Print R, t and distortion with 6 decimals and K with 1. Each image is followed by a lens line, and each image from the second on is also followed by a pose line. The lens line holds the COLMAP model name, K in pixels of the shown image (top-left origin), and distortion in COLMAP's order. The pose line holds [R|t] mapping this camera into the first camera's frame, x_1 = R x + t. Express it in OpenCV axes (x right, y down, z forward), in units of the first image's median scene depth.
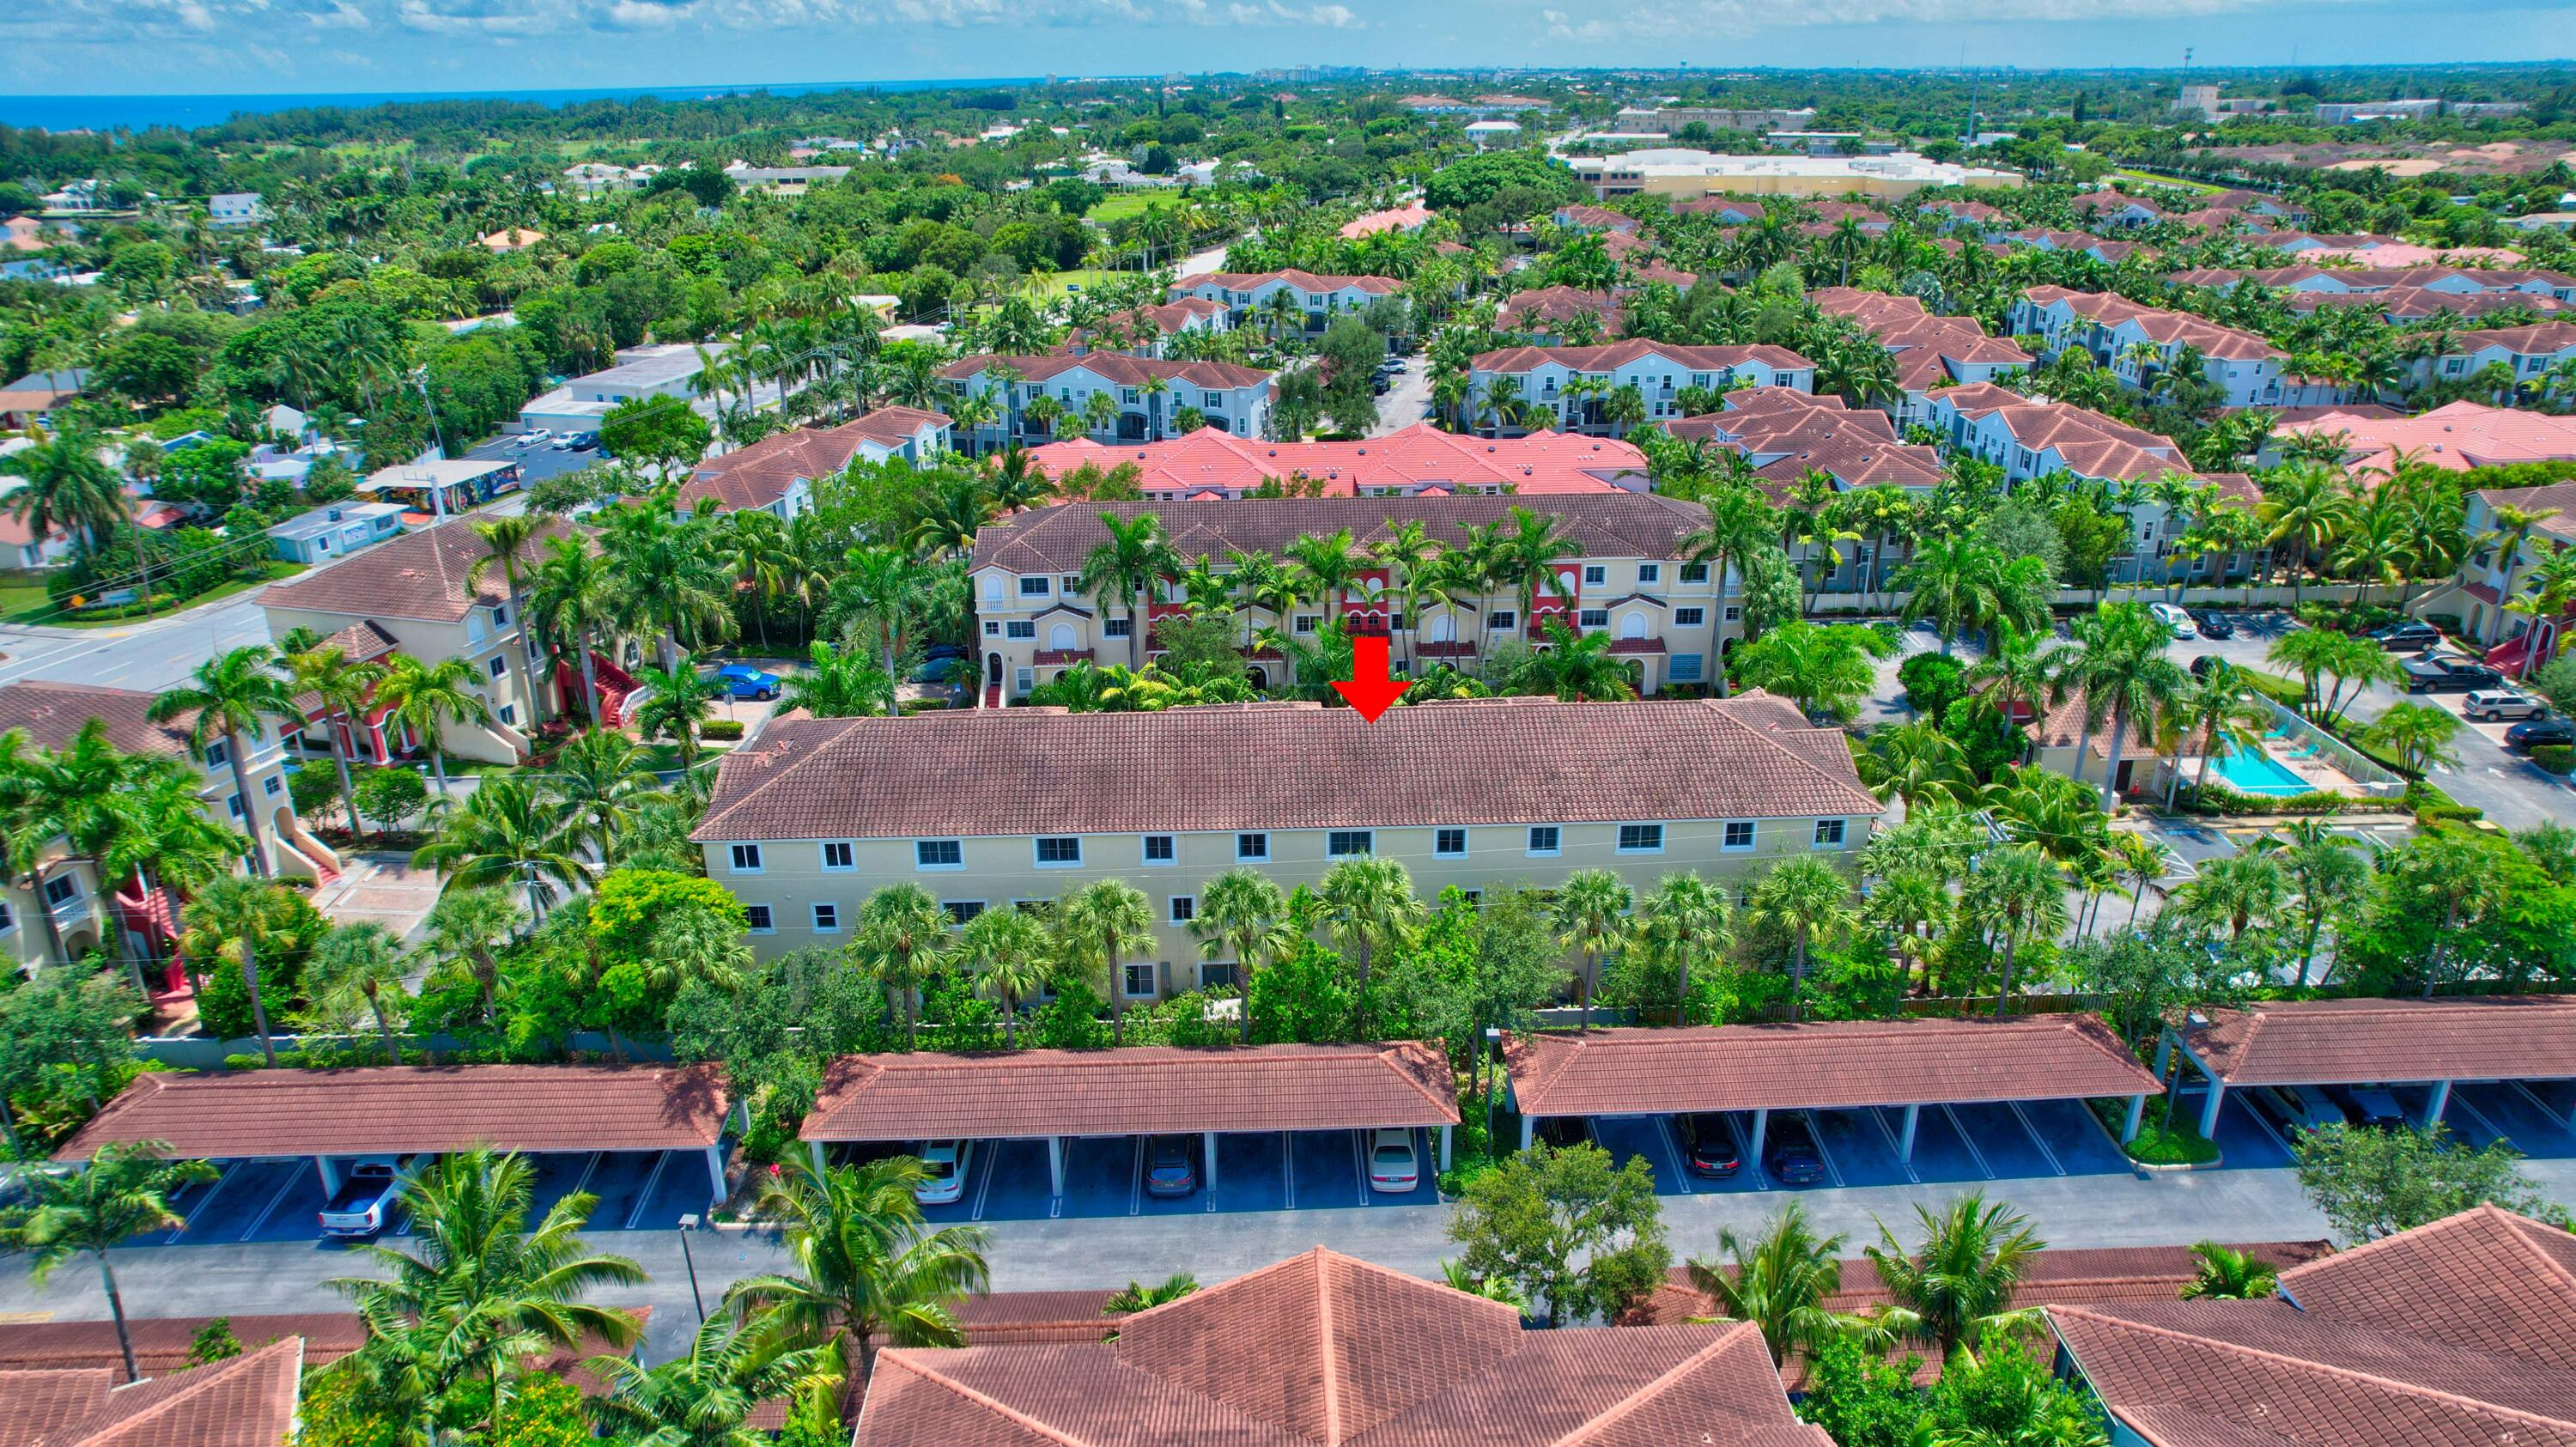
lens RADIAL K [[1645.4, 0, 1306.6], [0, 1645.4, 721.0], [0, 0, 1]] dist [-0.086394, 0.074468]
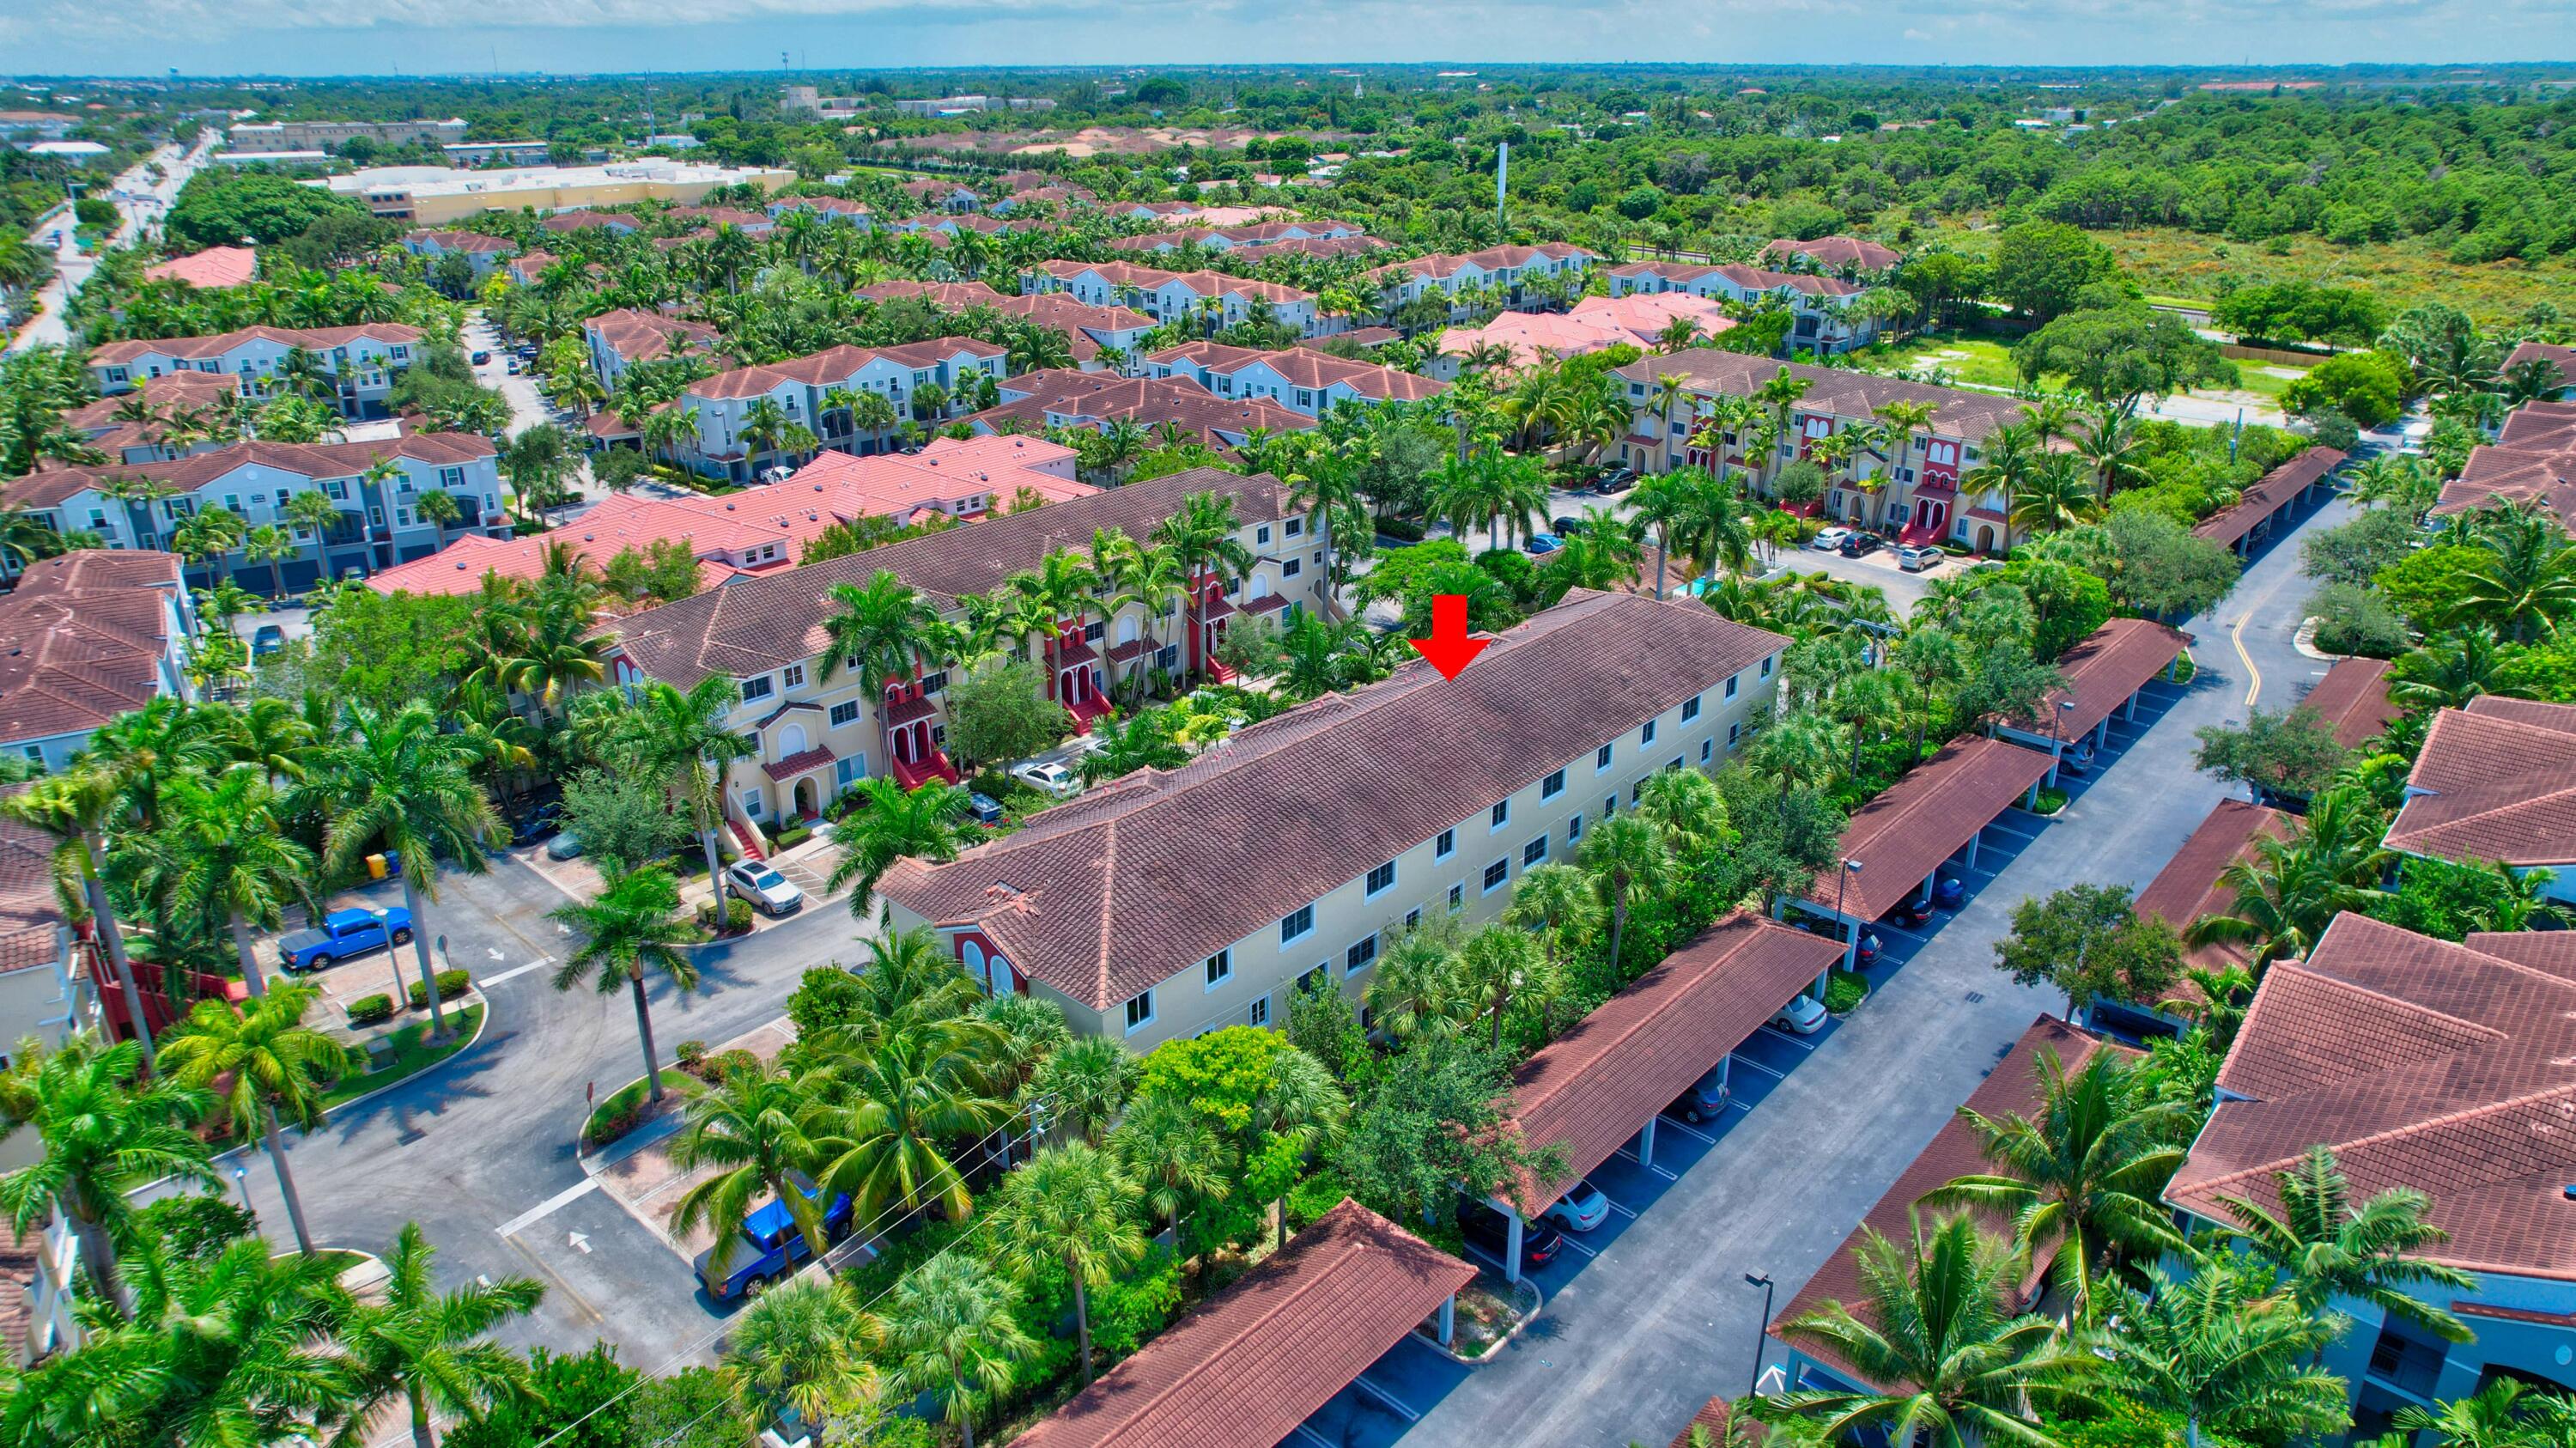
lens RADIAL K [[1645.5, 0, 1306.6], [0, 1645.5, 721.5], [0, 0, 1]] dist [-0.086394, 0.074468]
pose [[0.695731, -0.261263, 0.669103, -0.326786], [0.263190, 0.959446, 0.100968, -0.047383], [-0.668348, 0.105855, 0.736278, 0.134086]]
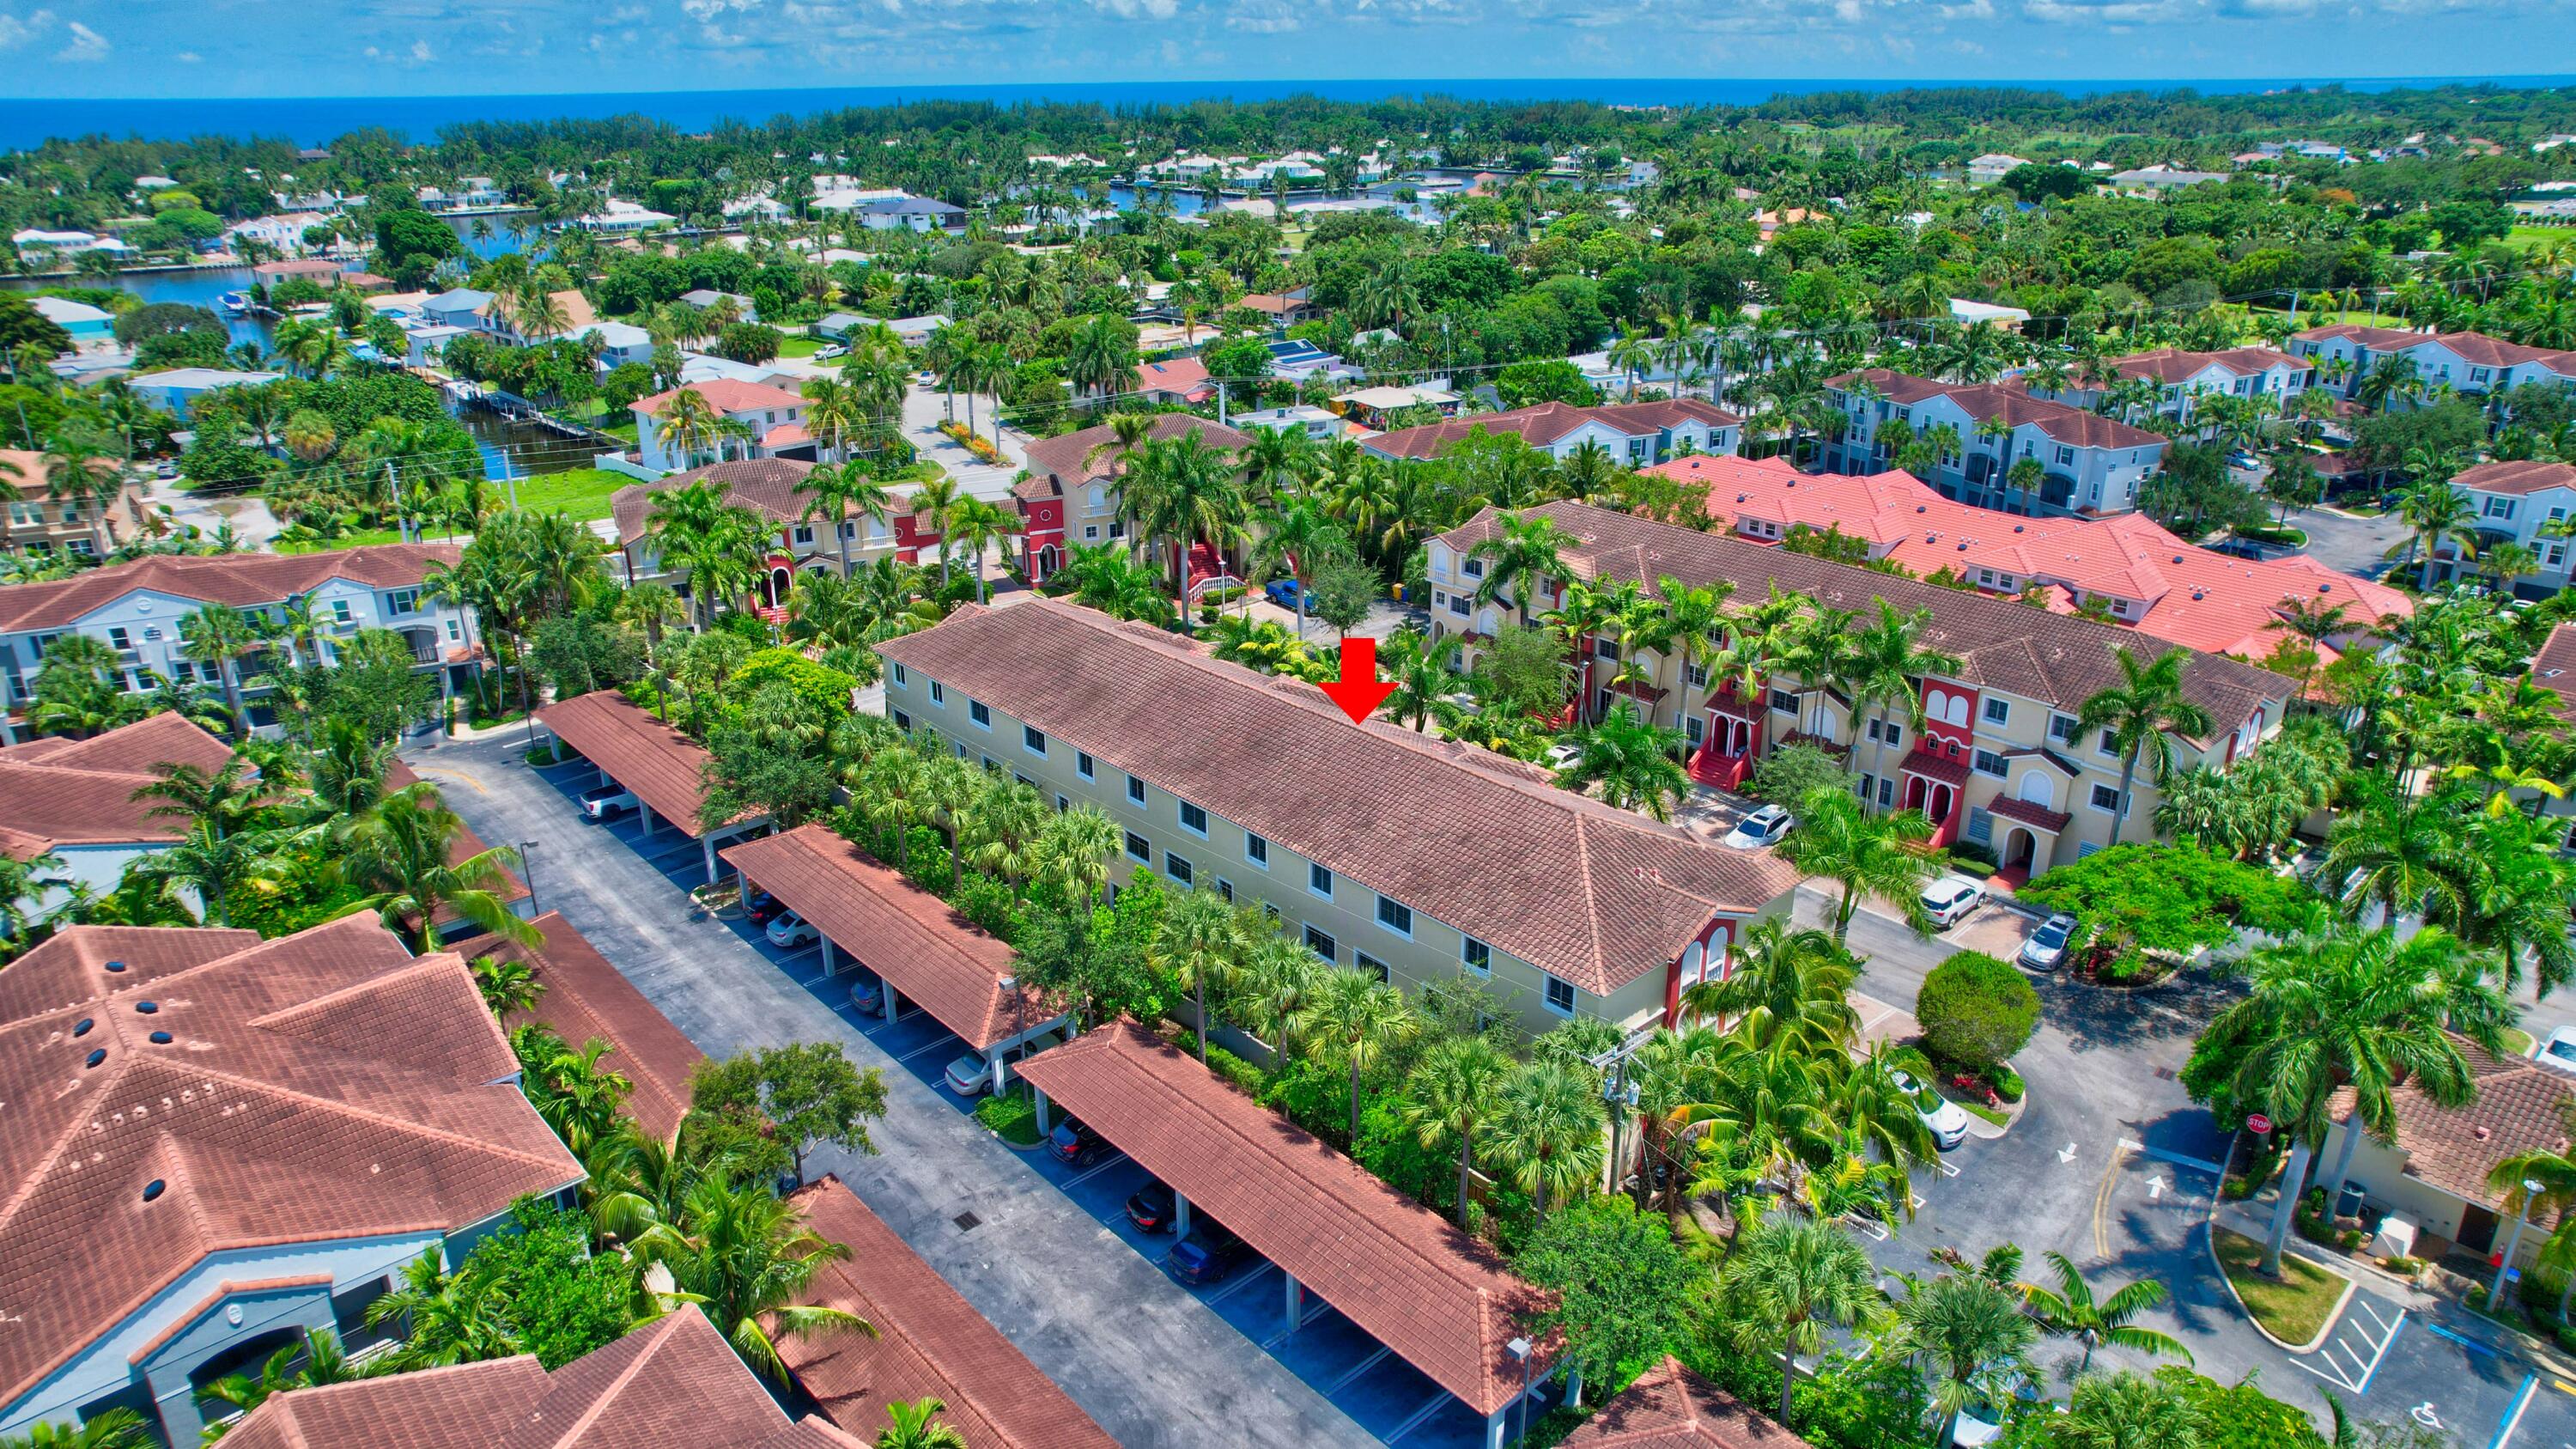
lens RADIAL K [[1655.4, 0, 1304.7], [0, 1655.4, 719.5], [0, 0, 1]] dist [-0.088761, 0.083190]
pose [[0.644453, 0.283228, -0.710255, 0.332149], [-0.281159, 0.951571, 0.124347, -0.056140], [0.711077, 0.119559, 0.692875, 0.128624]]
